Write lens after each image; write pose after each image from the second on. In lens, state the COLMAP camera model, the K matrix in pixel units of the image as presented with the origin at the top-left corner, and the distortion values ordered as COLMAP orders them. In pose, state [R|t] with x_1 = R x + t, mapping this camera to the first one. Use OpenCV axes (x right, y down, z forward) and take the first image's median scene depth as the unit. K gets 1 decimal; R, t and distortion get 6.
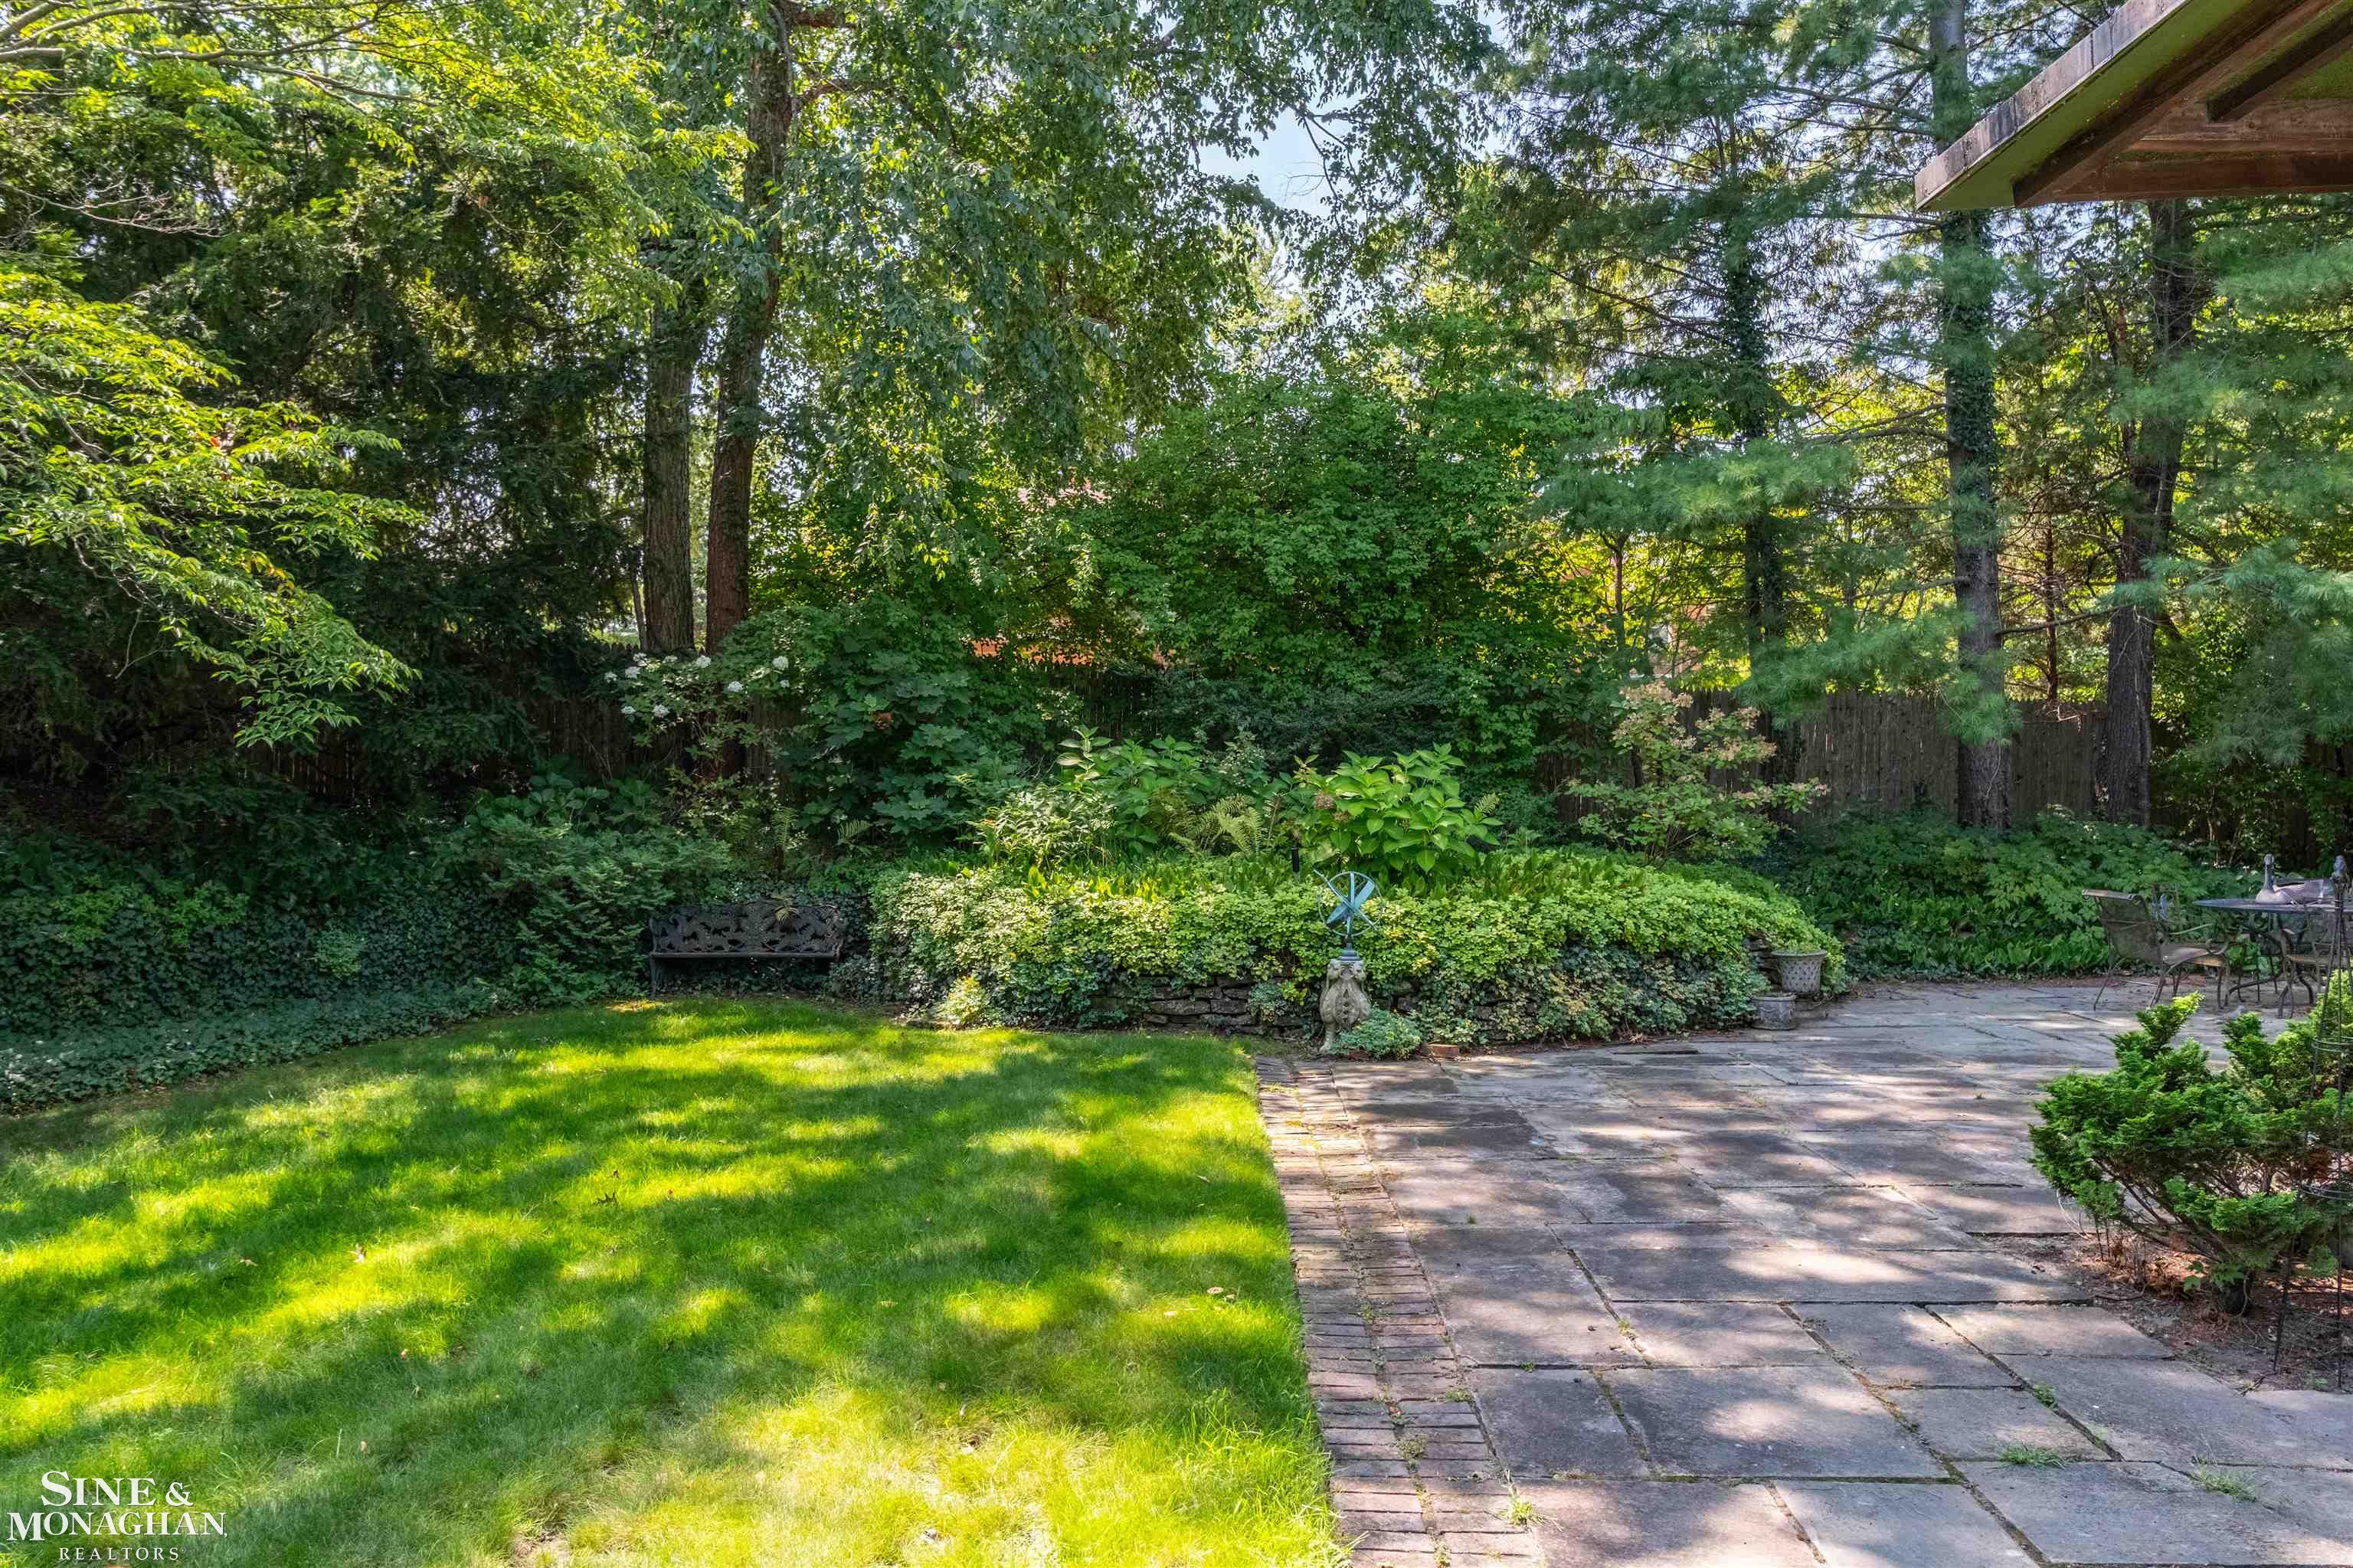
lens RADIAL K [[1845.2, 0, 1172.0], [0, 1845.2, 798.1], [0, 0, 1]] dist [0.035846, 0.002597]
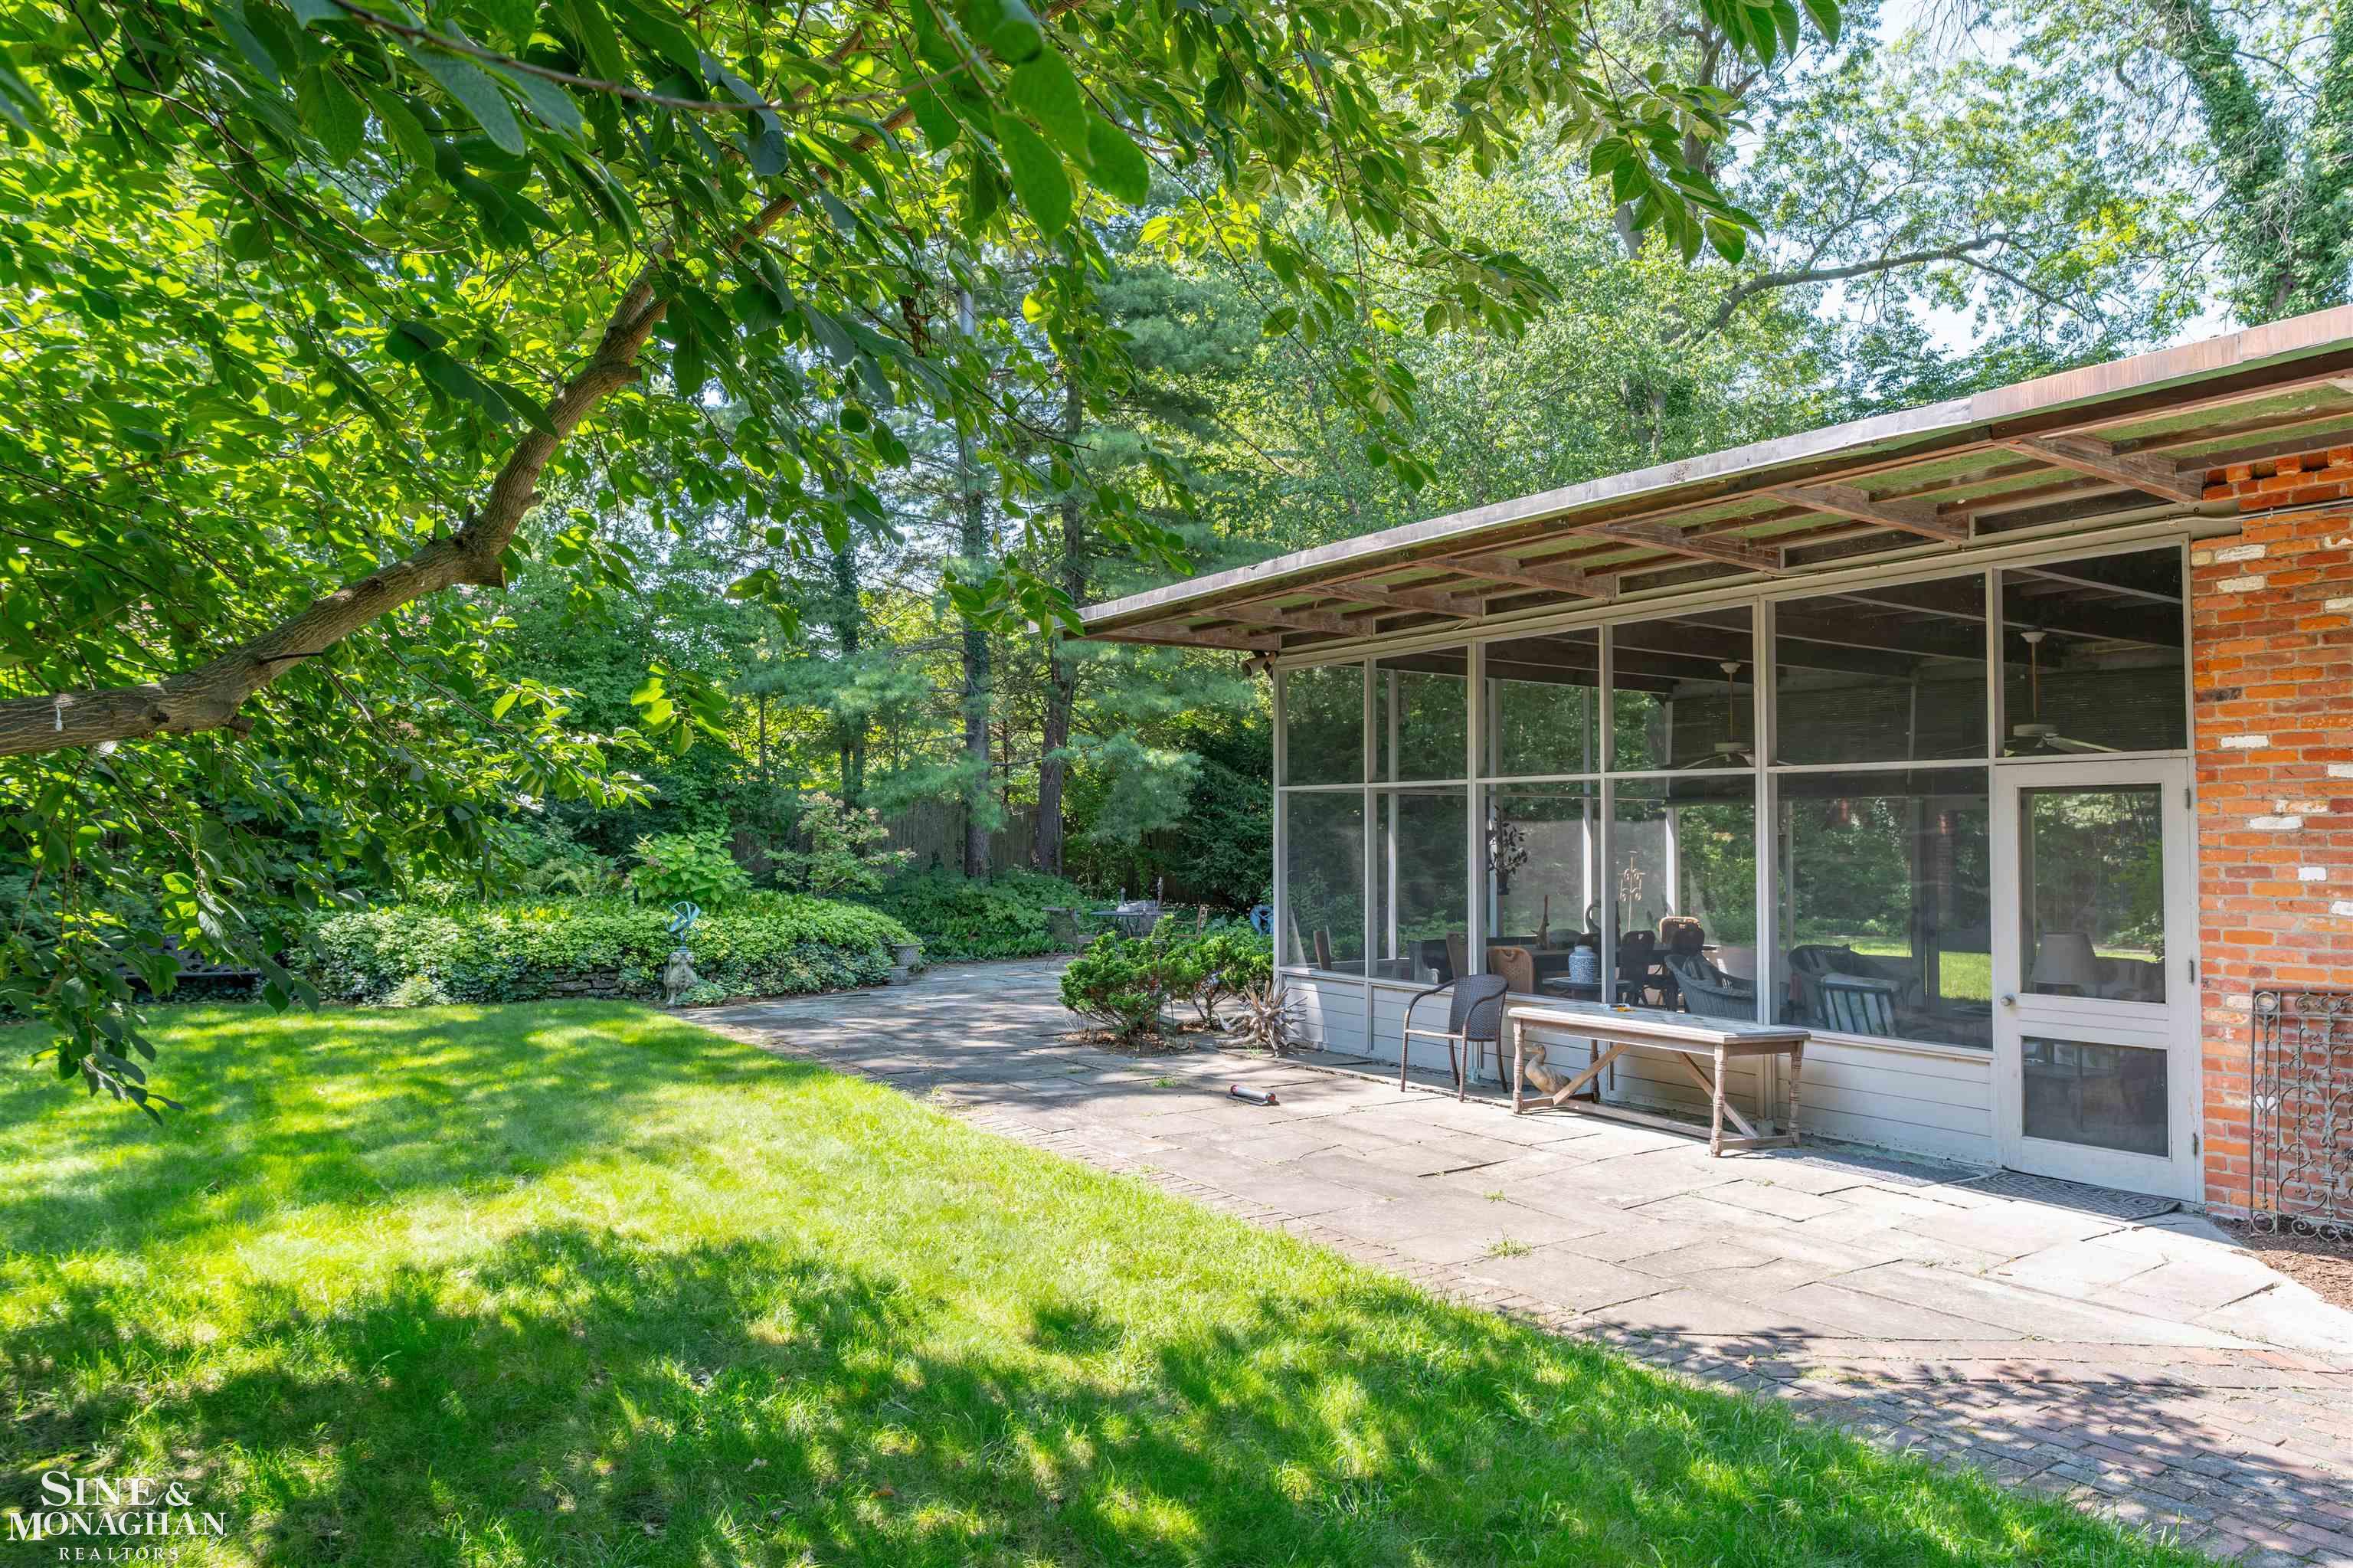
lens RADIAL K [[1589.1, 0, 1176.7], [0, 1589.1, 791.9], [0, 0, 1]] dist [0.008116, 0.001089]
pose [[0.834361, 0.022629, 0.550753, -0.318323], [0.002853, 0.998966, -0.045368, 0.005212], [-0.551211, 0.039424, 0.833434, -0.475967]]
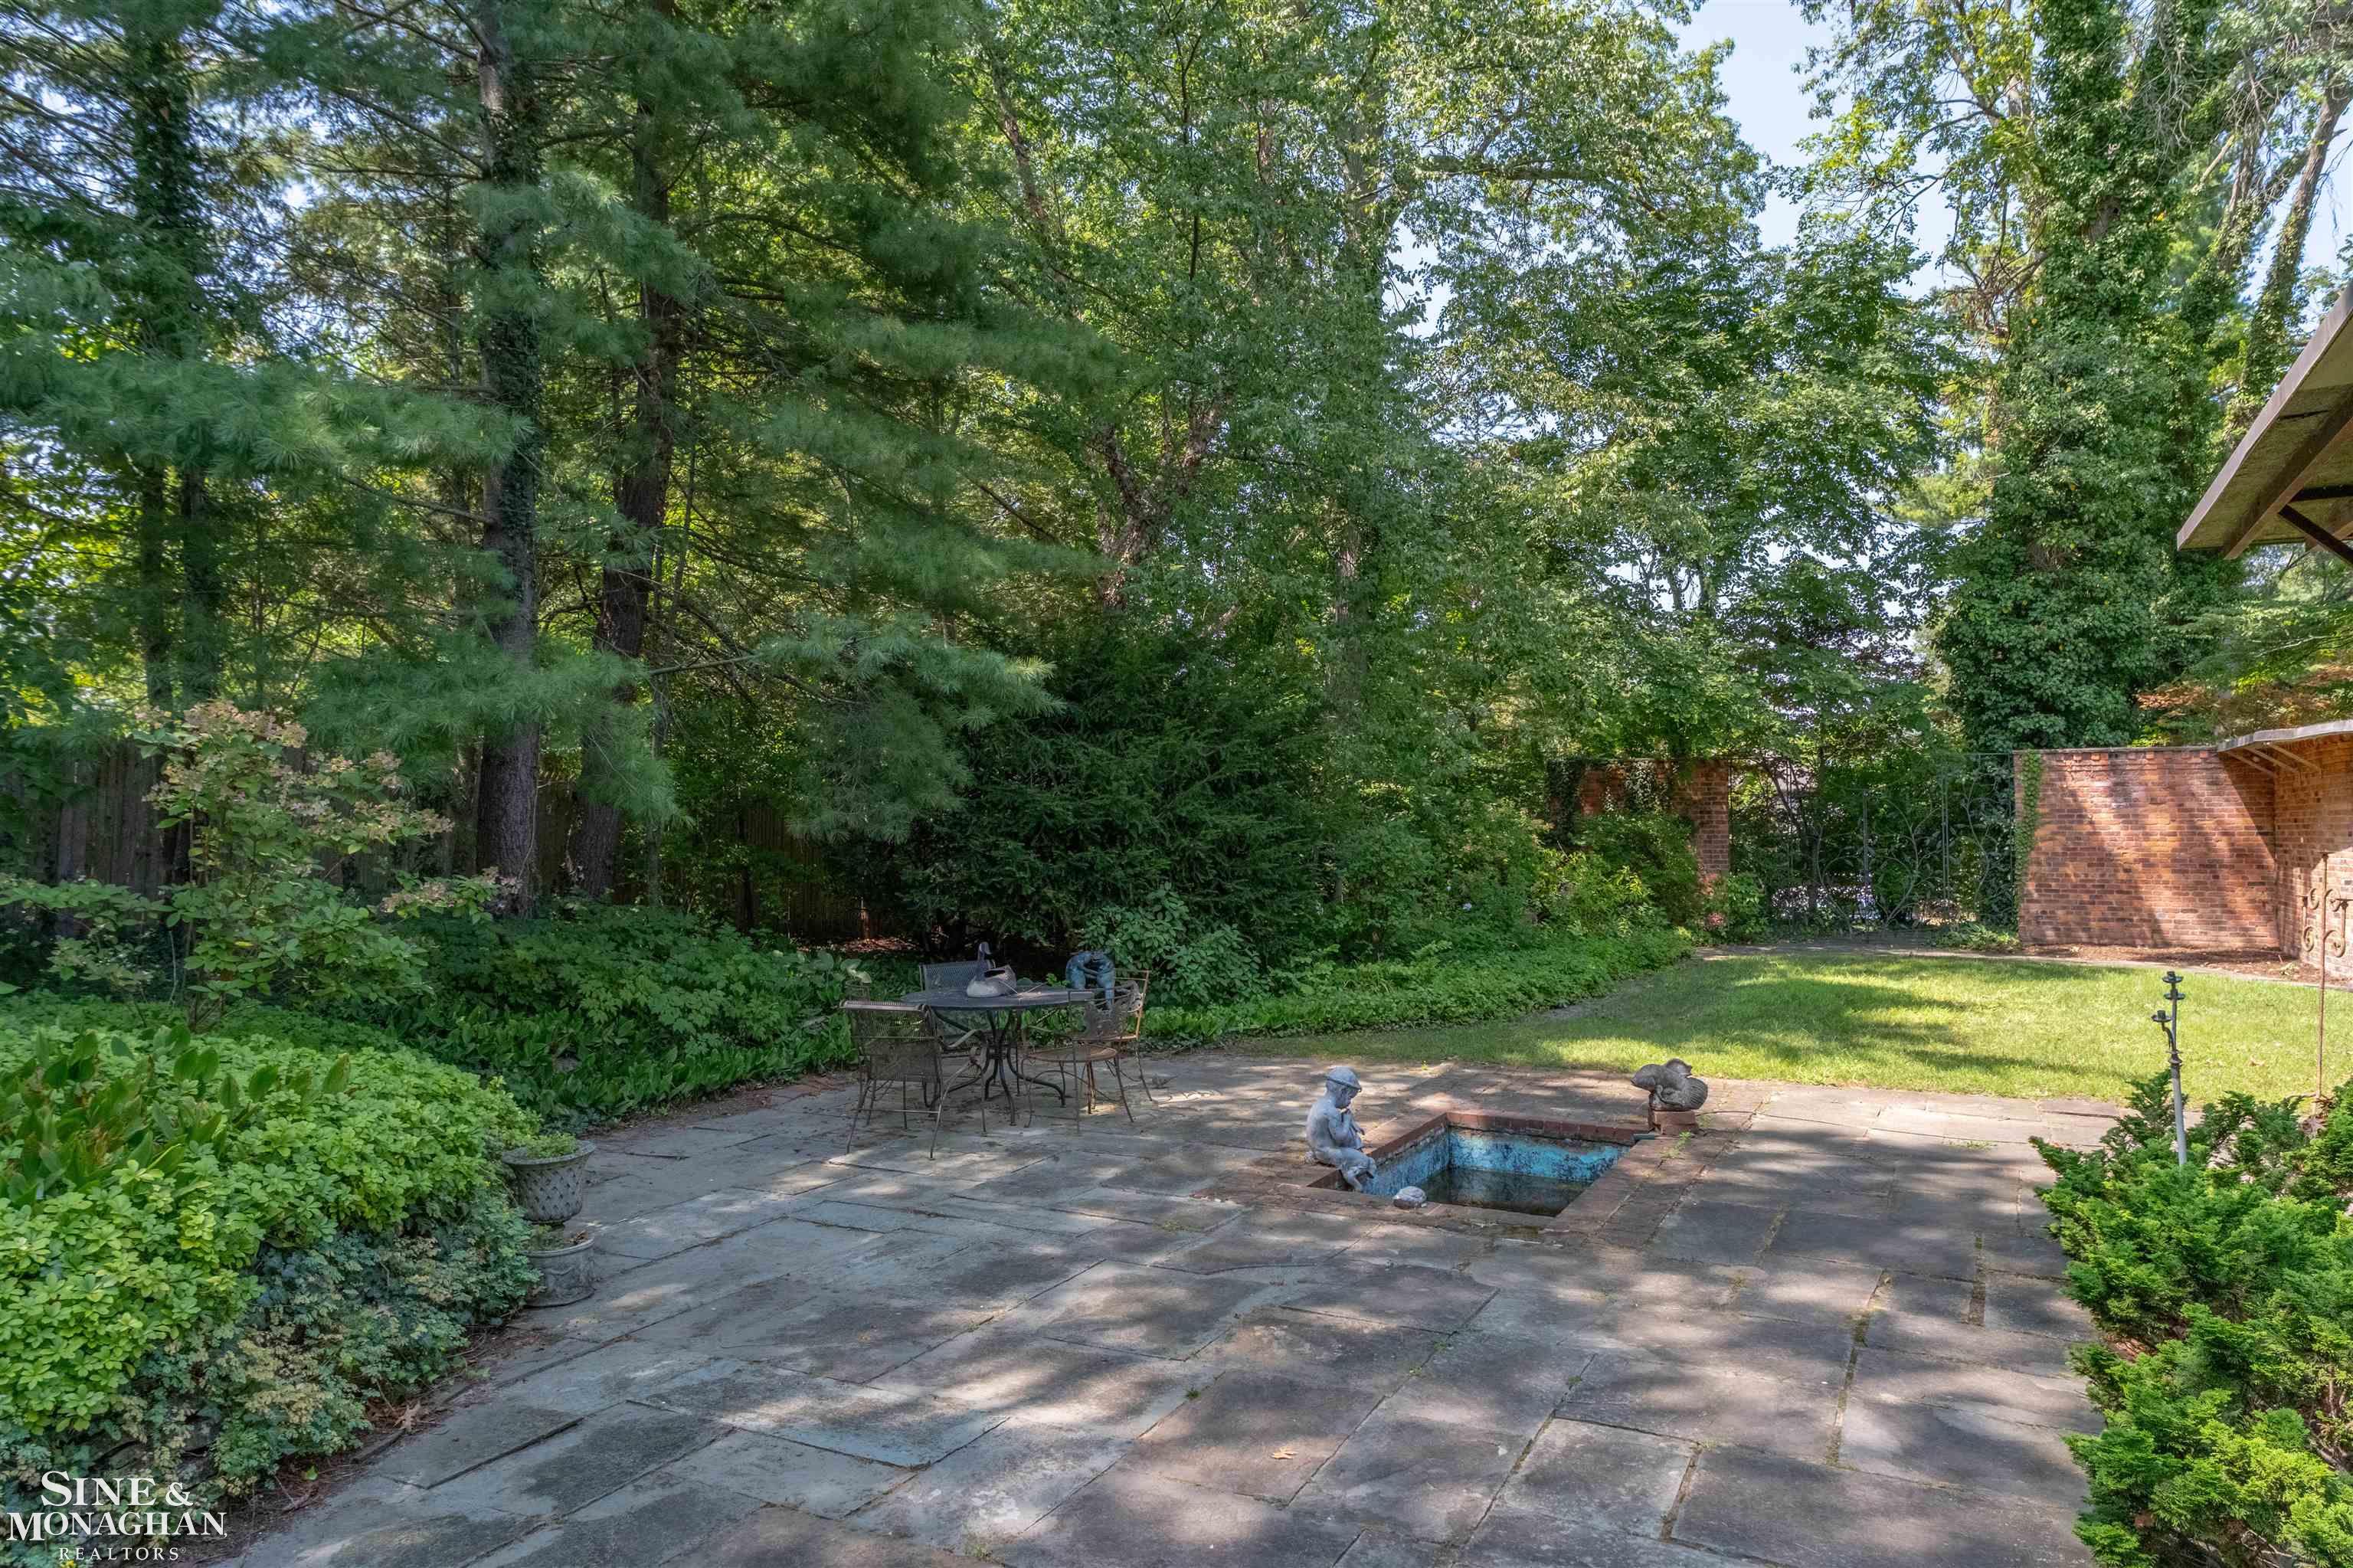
lens RADIAL K [[1465.8, 0, 1185.2], [0, 1465.8, 800.6], [0, 0, 1]] dist [-0.004584, 0.000437]
pose [[0.470028, 0.021125, 0.882399, 0.004860], [0.016484, 0.999329, -0.032705, -0.014899], [-0.882498, 0.029917, 0.469364, 0.605411]]
